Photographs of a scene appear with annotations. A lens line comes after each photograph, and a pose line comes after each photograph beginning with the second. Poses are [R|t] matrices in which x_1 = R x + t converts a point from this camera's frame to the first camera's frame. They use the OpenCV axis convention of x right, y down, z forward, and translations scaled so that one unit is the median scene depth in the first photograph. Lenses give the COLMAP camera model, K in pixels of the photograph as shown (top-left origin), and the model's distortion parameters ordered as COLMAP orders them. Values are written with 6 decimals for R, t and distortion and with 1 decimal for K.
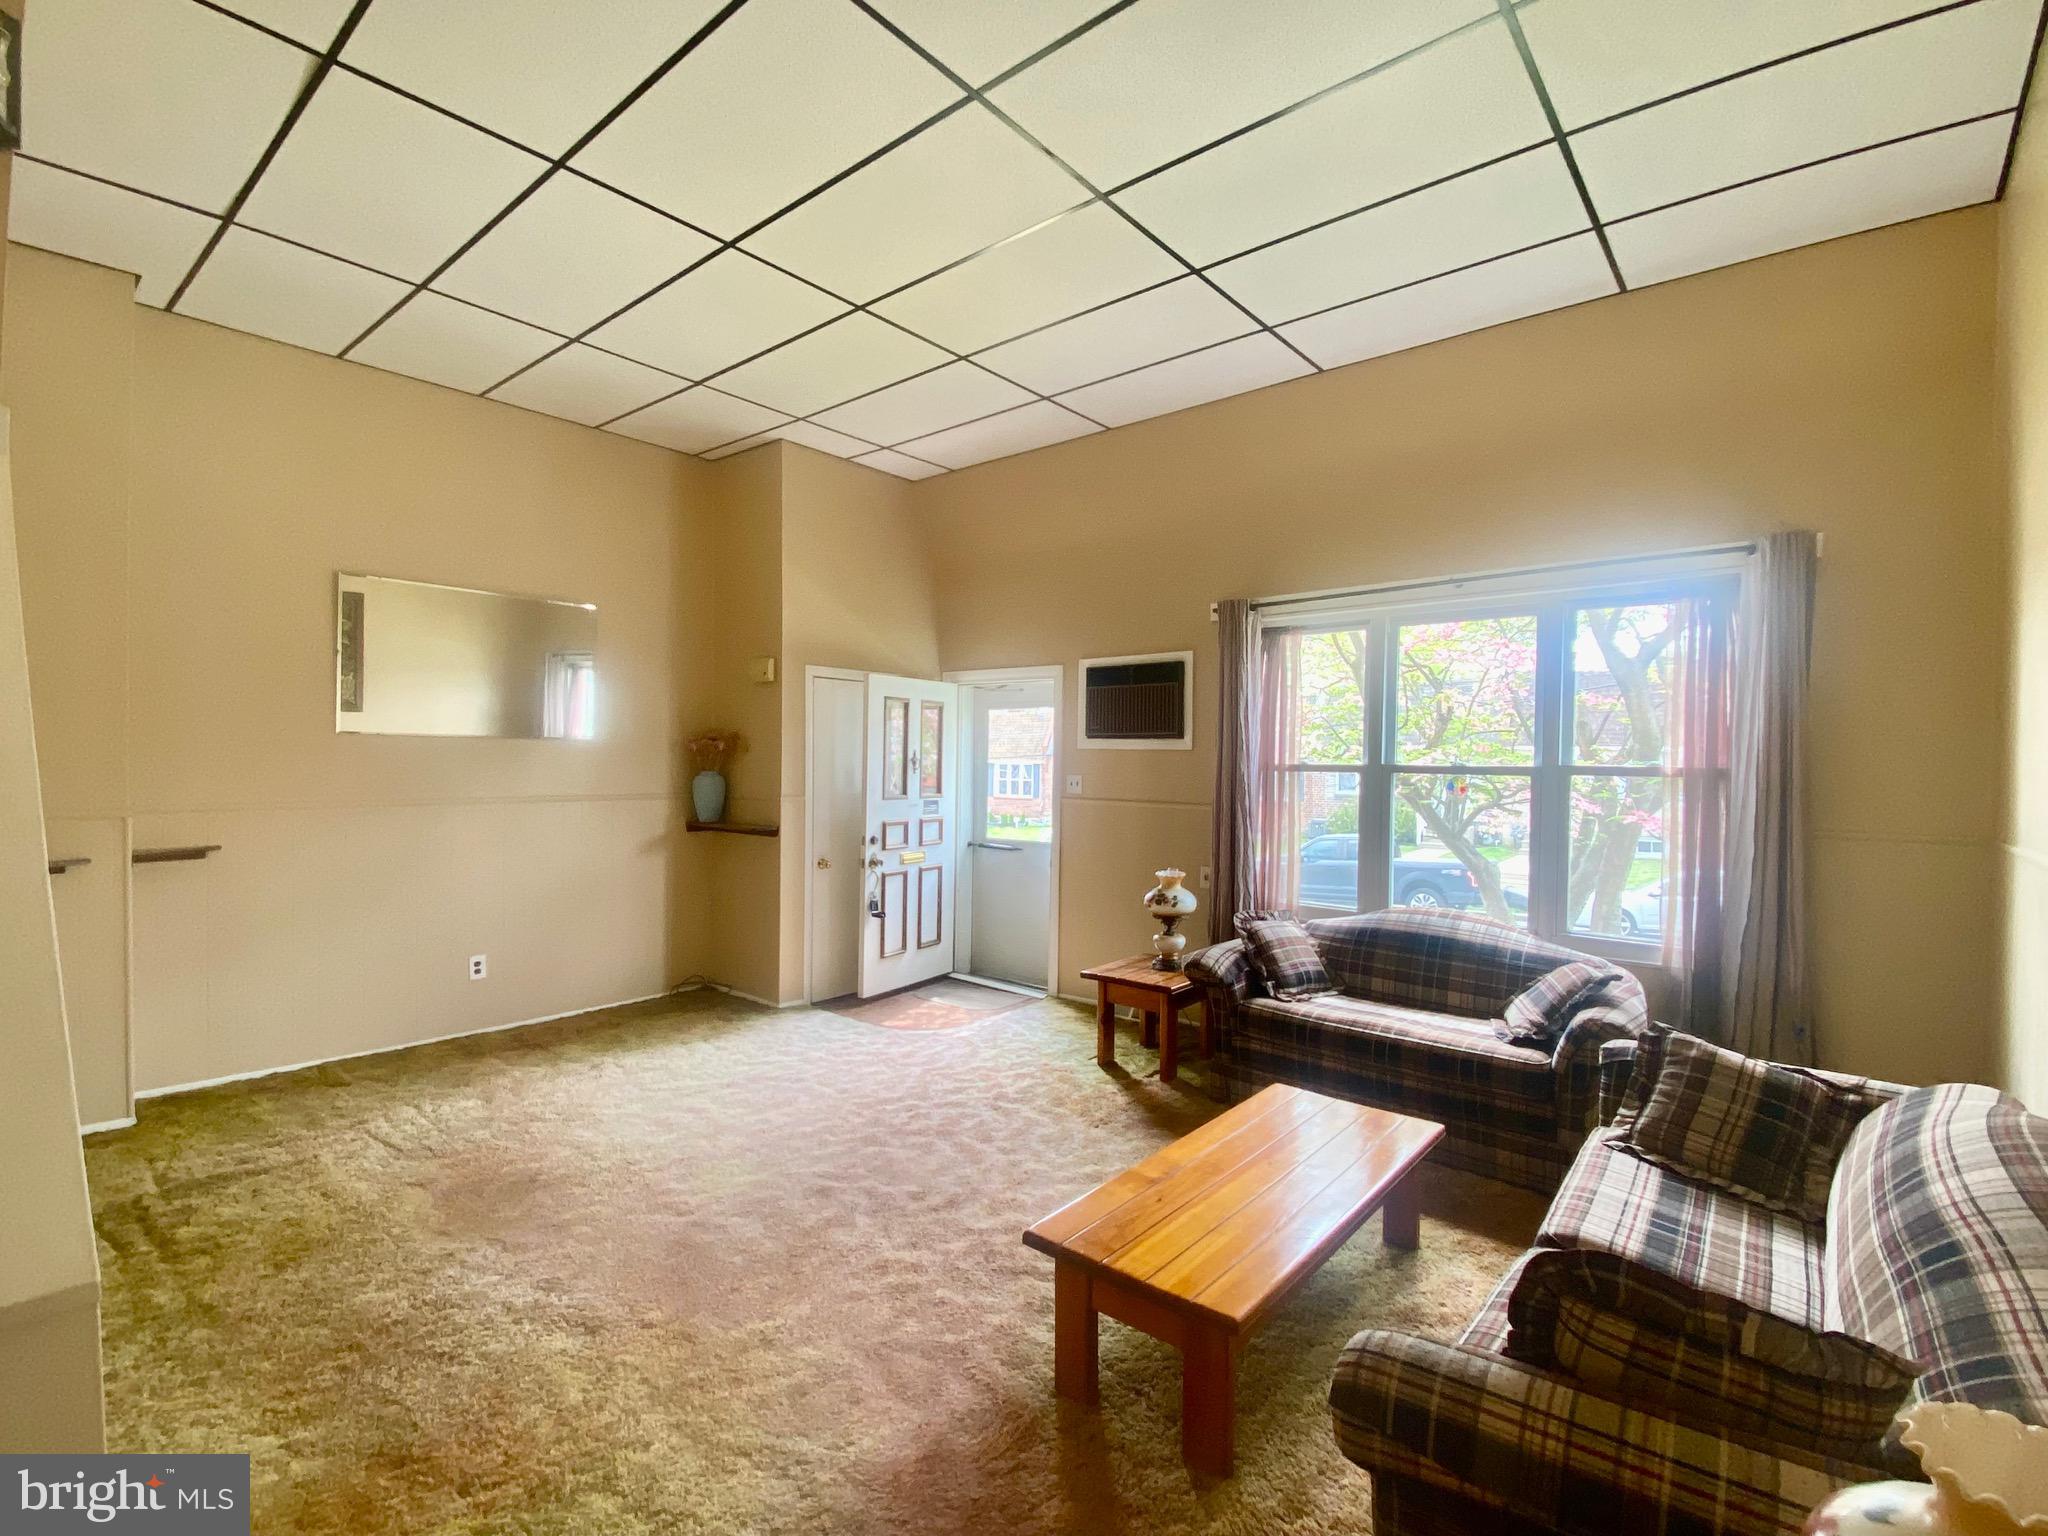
lens RADIAL K [[938.1, 0, 1018.4], [0, 938.1, 764.4], [0, 0, 1]] dist [0.009215, -0.014026]
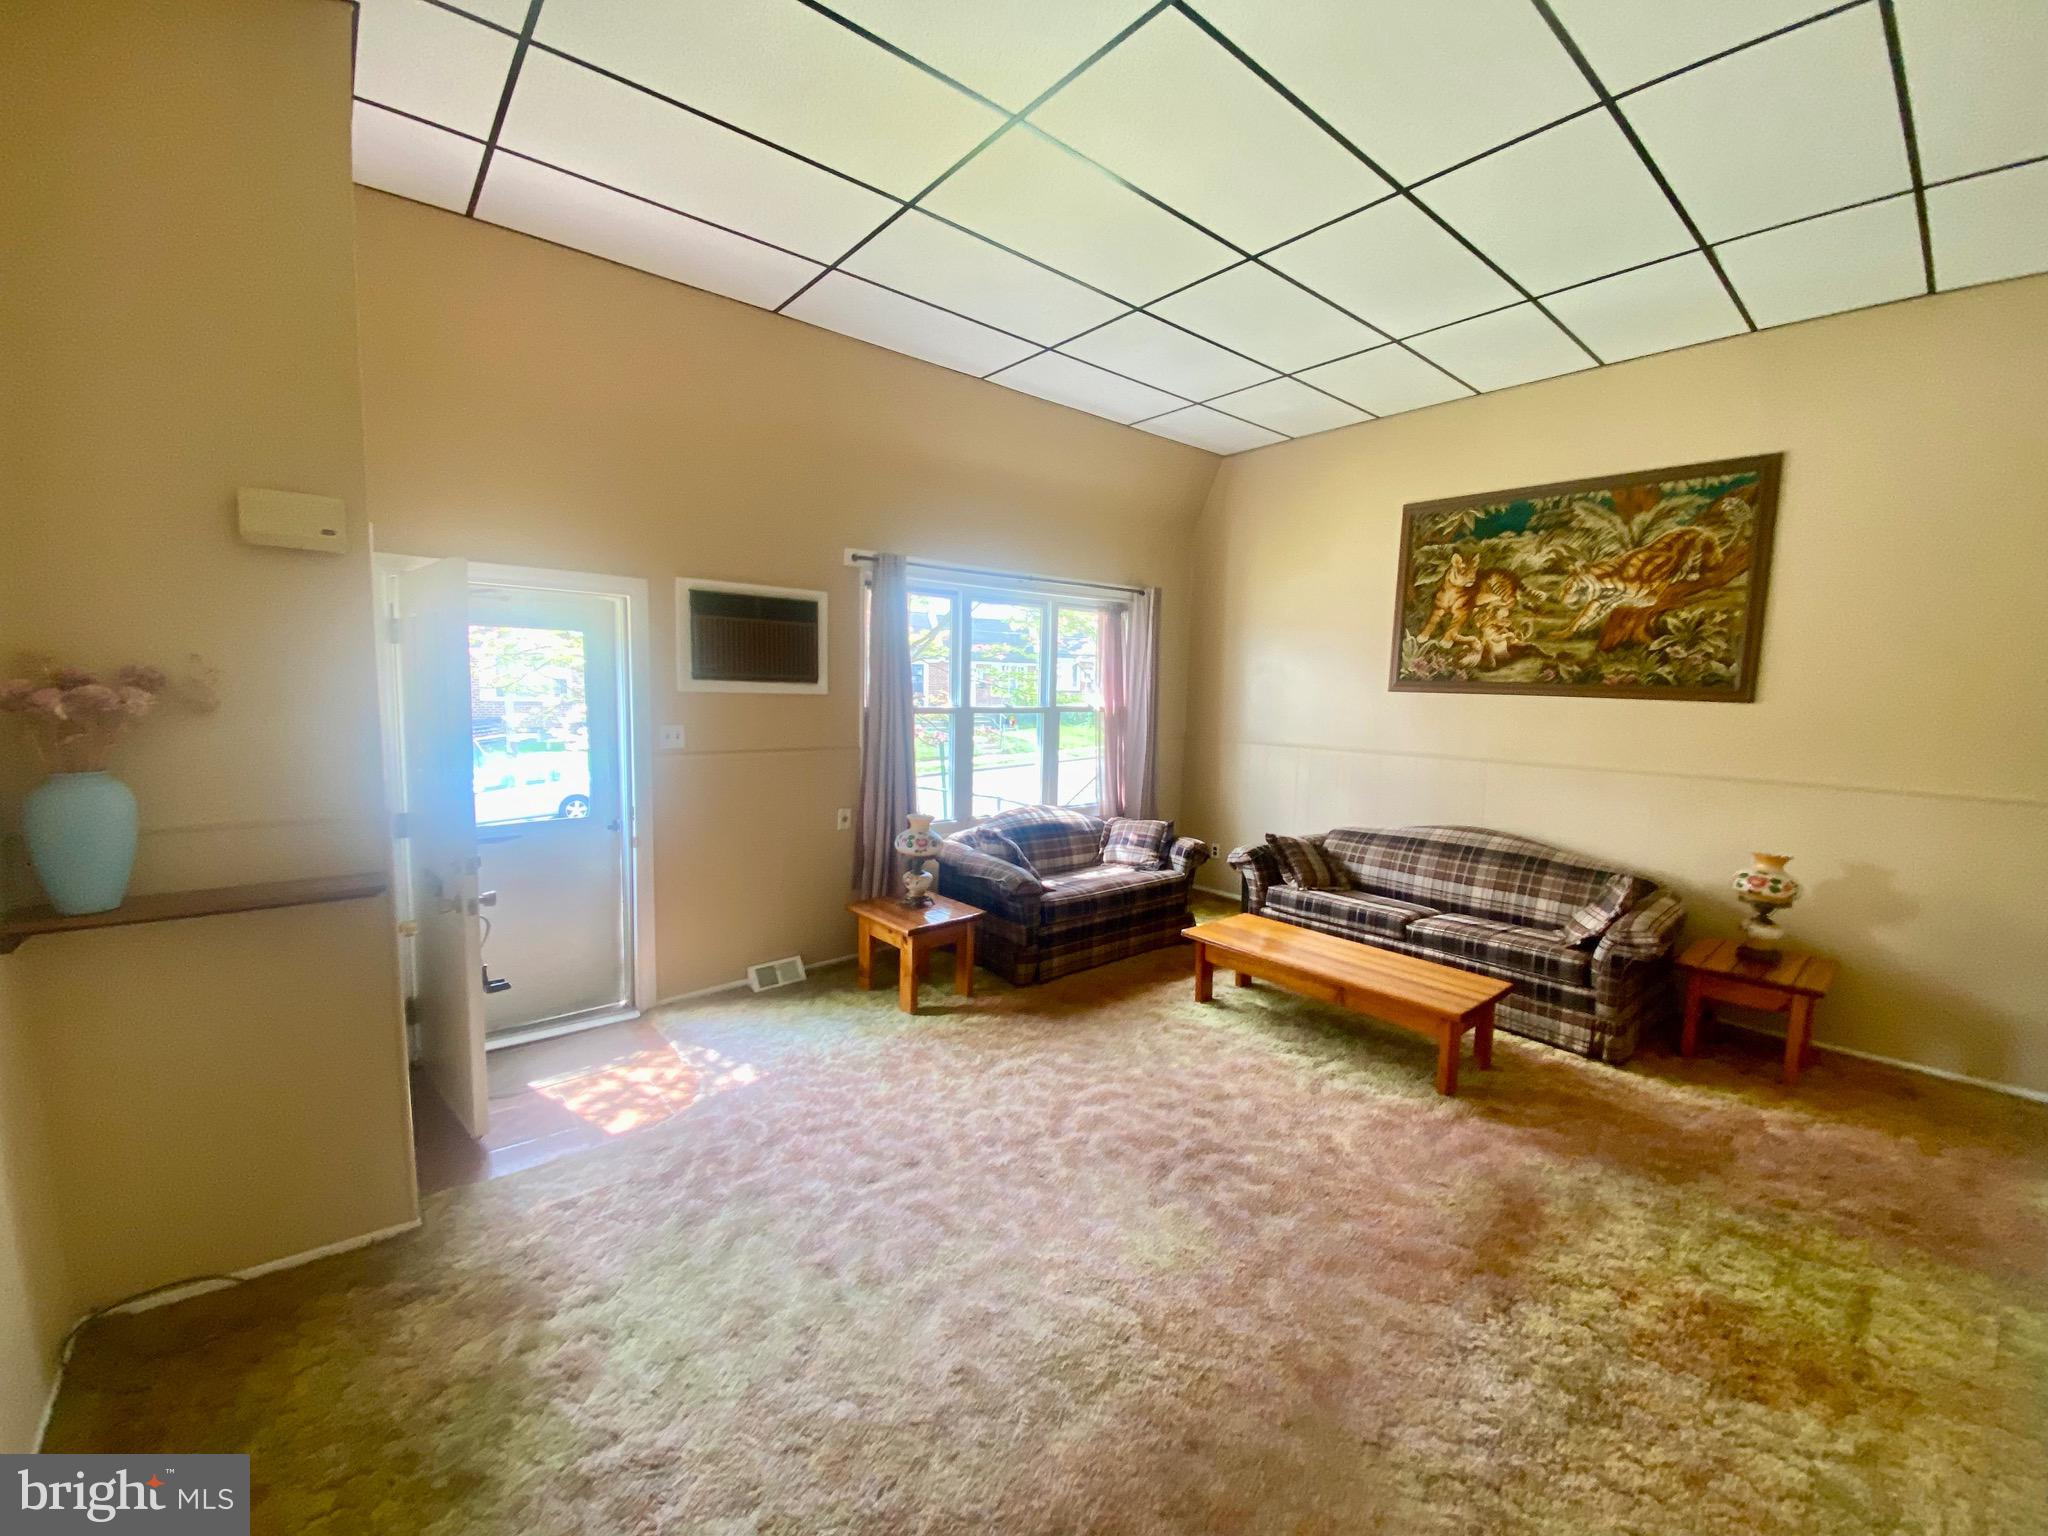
lens RADIAL K [[822.3, 0, 1057.1], [0, 822.3, 761.1], [0, 0, 1]] dist [0.007420, -0.013759]
pose [[0.144634, -0.101247, 0.984292, -0.912940], [-0.015597, 0.994394, 0.104578, -0.056930], [-0.989362, -0.030477, 0.142244, 0.914522]]
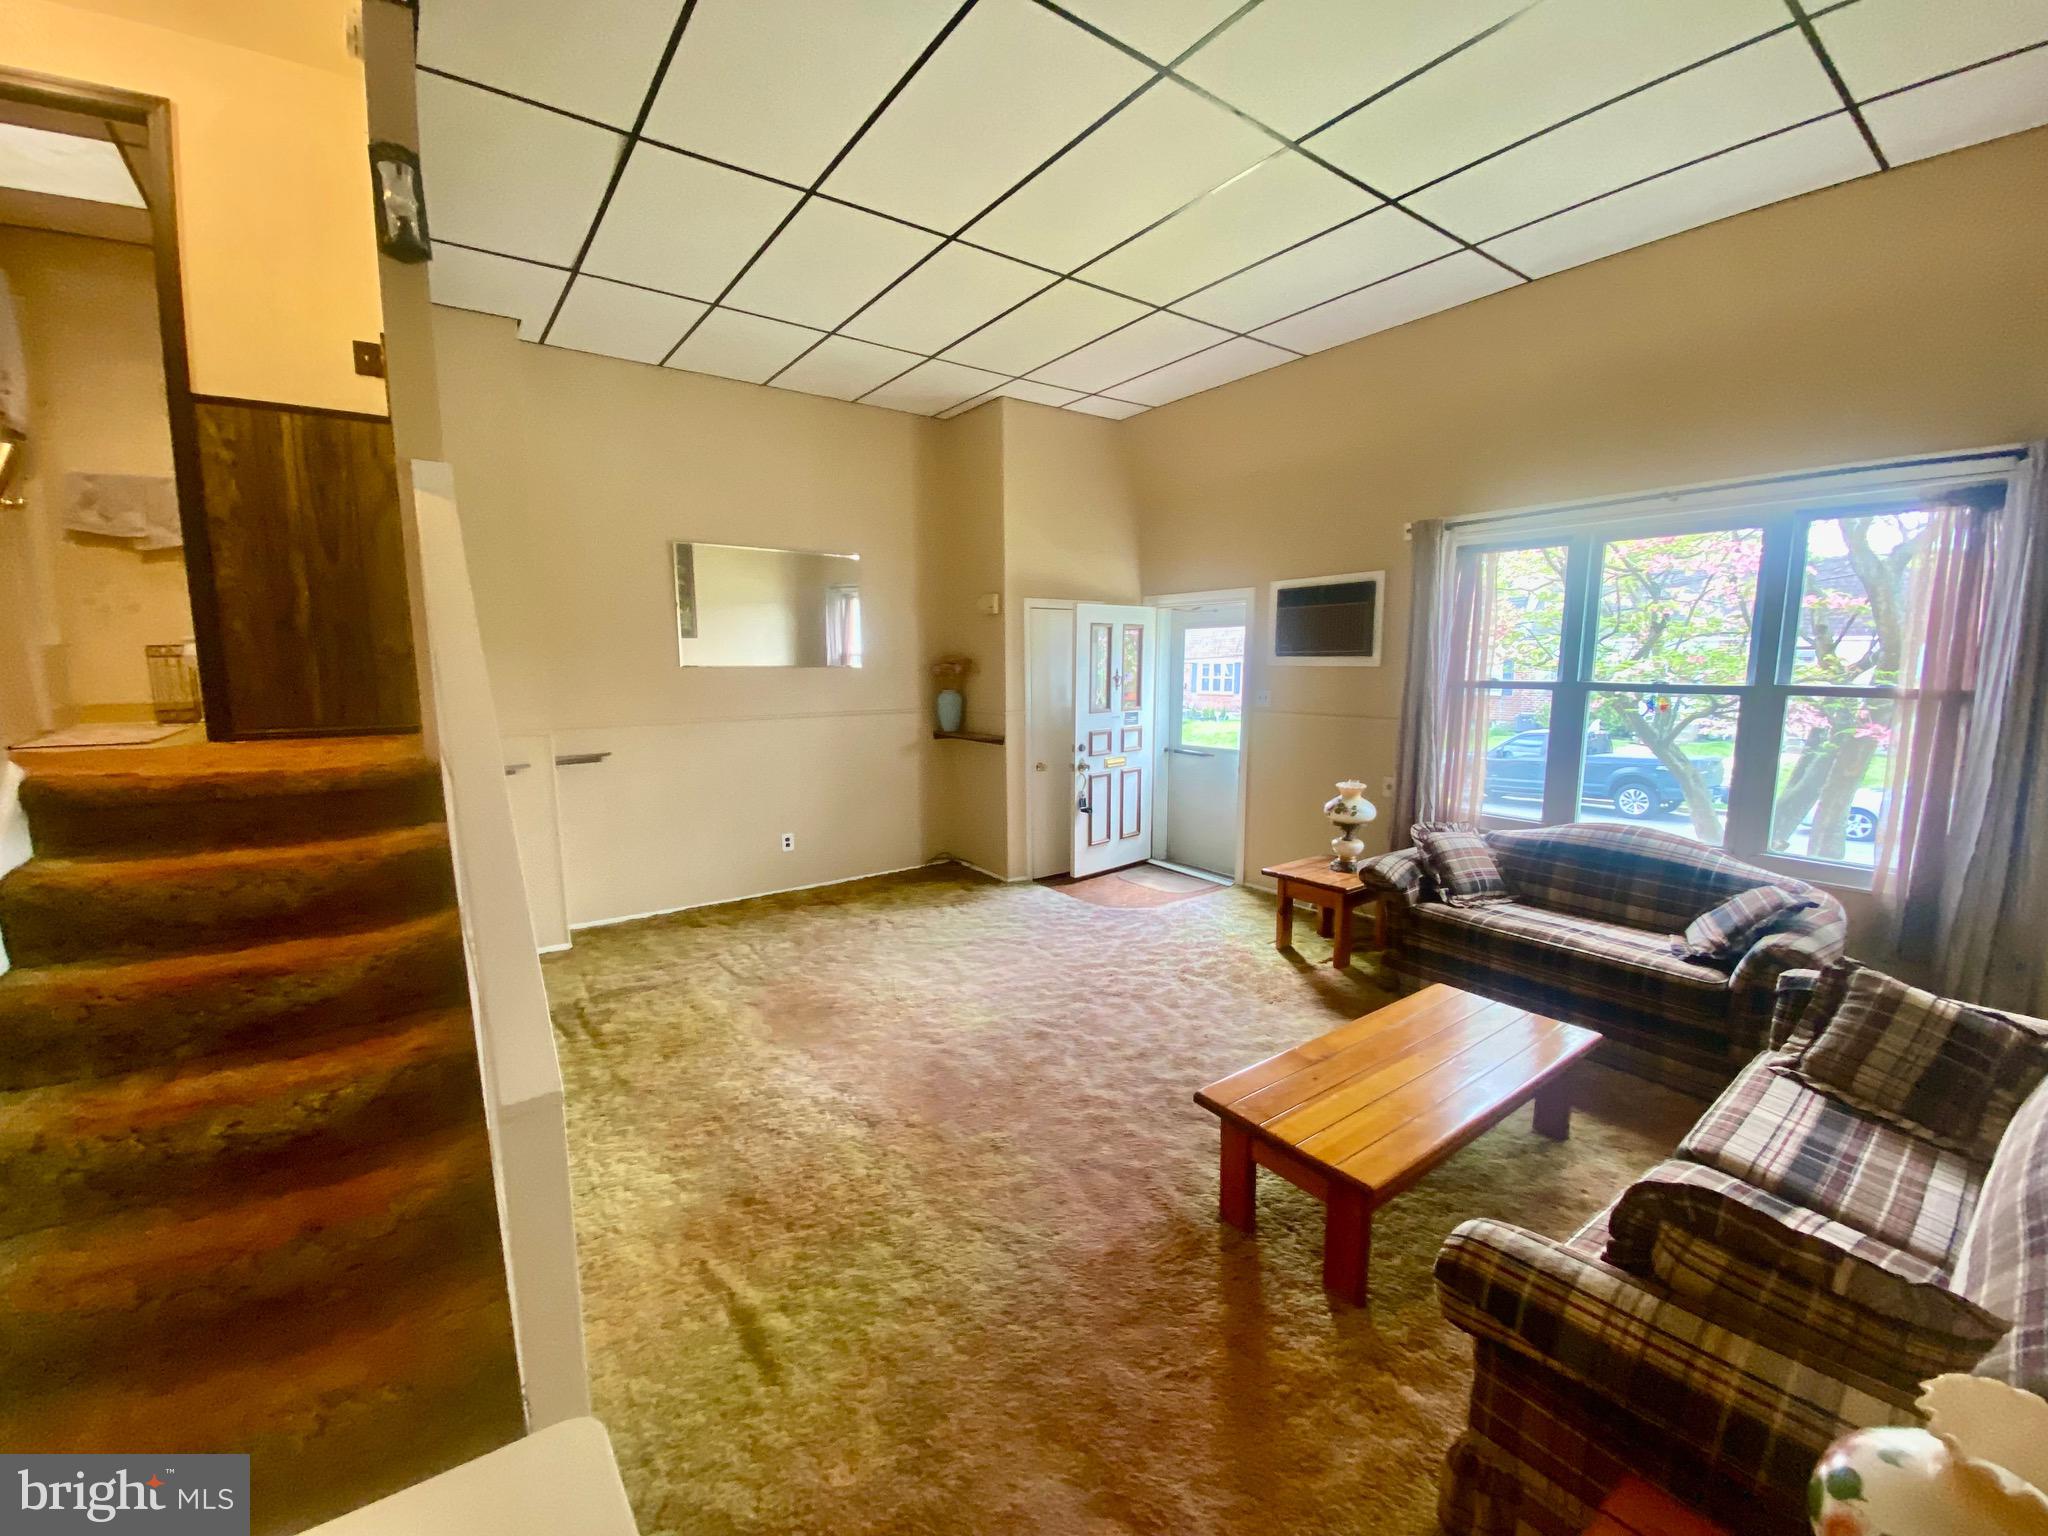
lens RADIAL K [[822.3, 0, 1019.9], [0, 822.3, 768.2], [0, 0, 1]] dist [0.007420, -0.013759]
pose [[0.971188, 0.015135, -0.237834, 0.018512], [0.015059, 0.992090, 0.124624, -0.033891], [0.237839, -0.124615, 0.963278, -0.019937]]
